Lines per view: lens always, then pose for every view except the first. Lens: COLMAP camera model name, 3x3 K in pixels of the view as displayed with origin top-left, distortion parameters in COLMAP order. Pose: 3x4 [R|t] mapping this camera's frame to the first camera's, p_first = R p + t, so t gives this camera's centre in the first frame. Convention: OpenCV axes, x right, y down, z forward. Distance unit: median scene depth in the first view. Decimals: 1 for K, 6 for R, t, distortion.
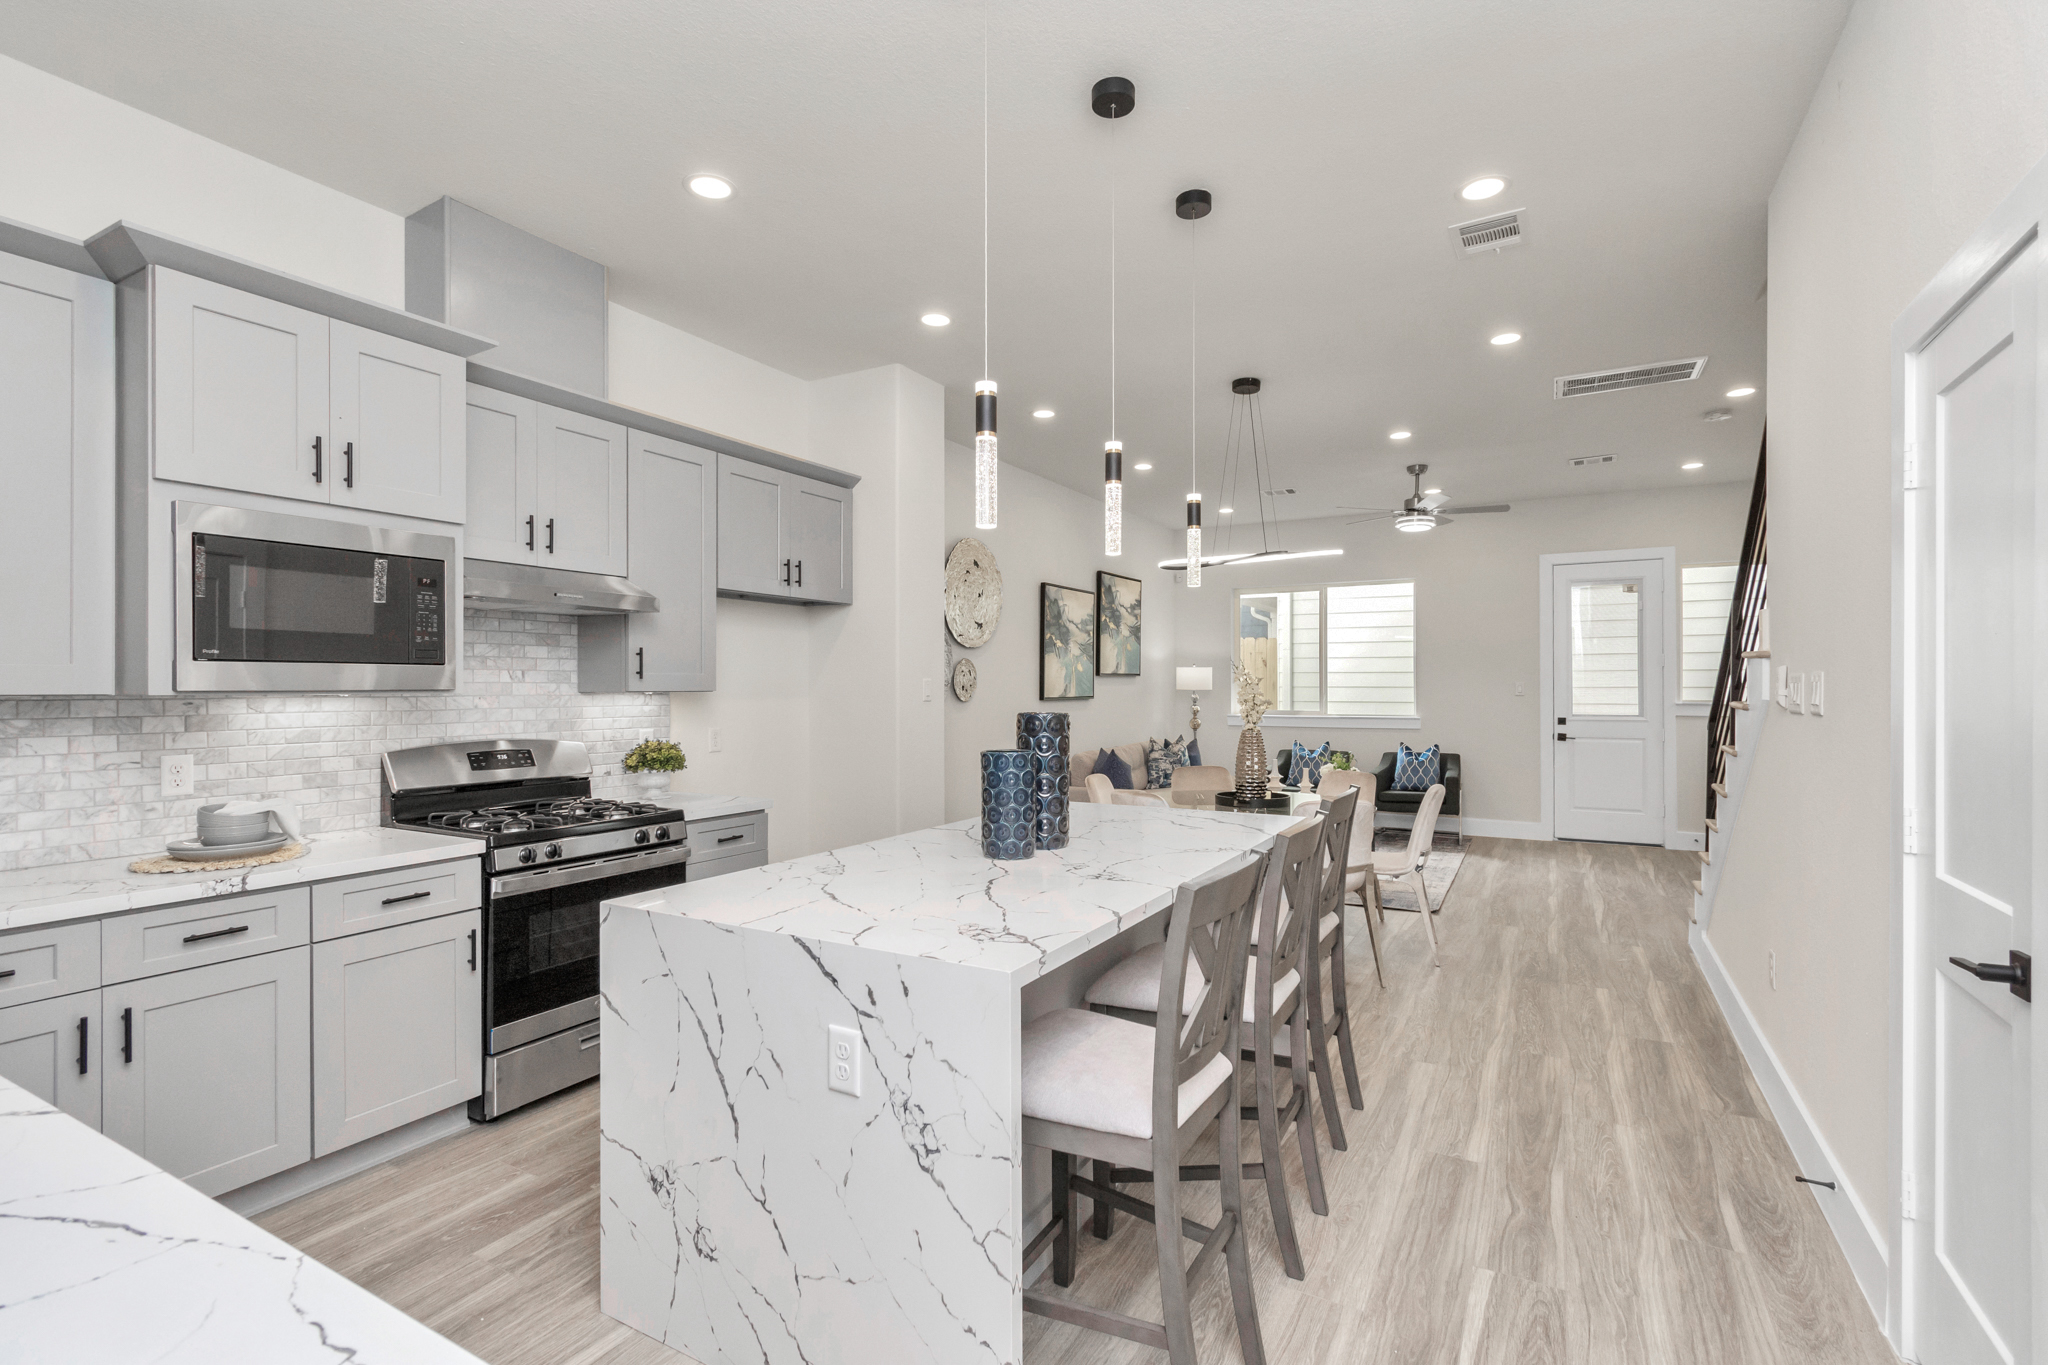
lens RADIAL K [[939.1, 0, 1029.3], [0, 939.1, 687.3], [0, 0, 1]] dist [0.006050, -0.000158]
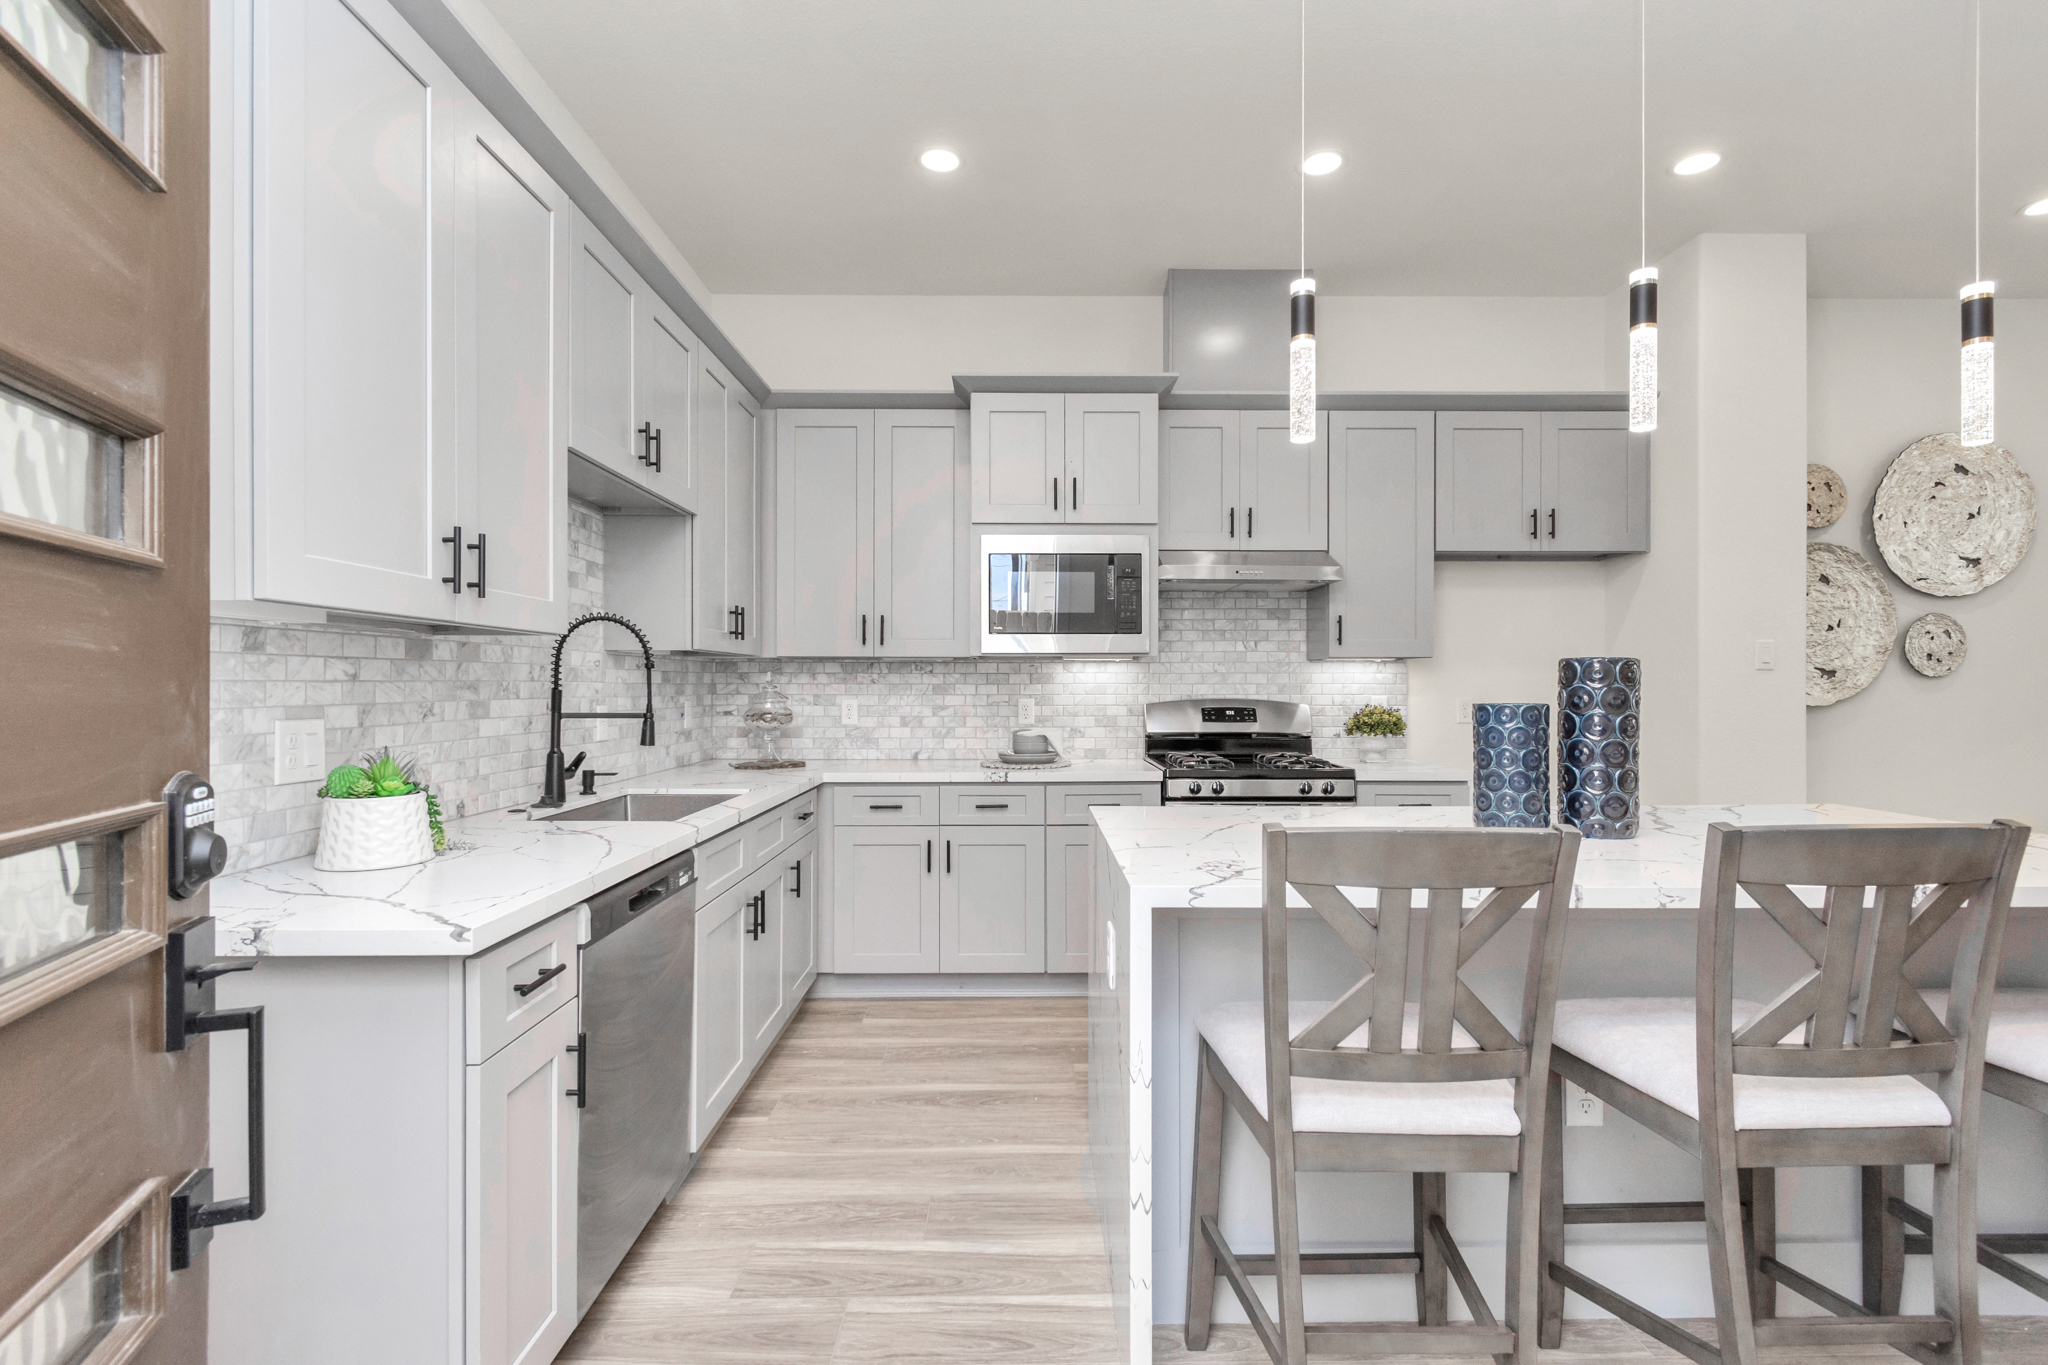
lens RADIAL K [[939.1, 0, 1028.5], [0, 939.1, 681.7], [0, 0, 1]] dist [0.006050, -0.000158]
pose [[0.499279, -0.003031, -0.866436, 0.344914], [-0.001266, 0.999990, -0.004228, 0.039256], [0.866440, 0.003208, 0.499270, 0.177372]]
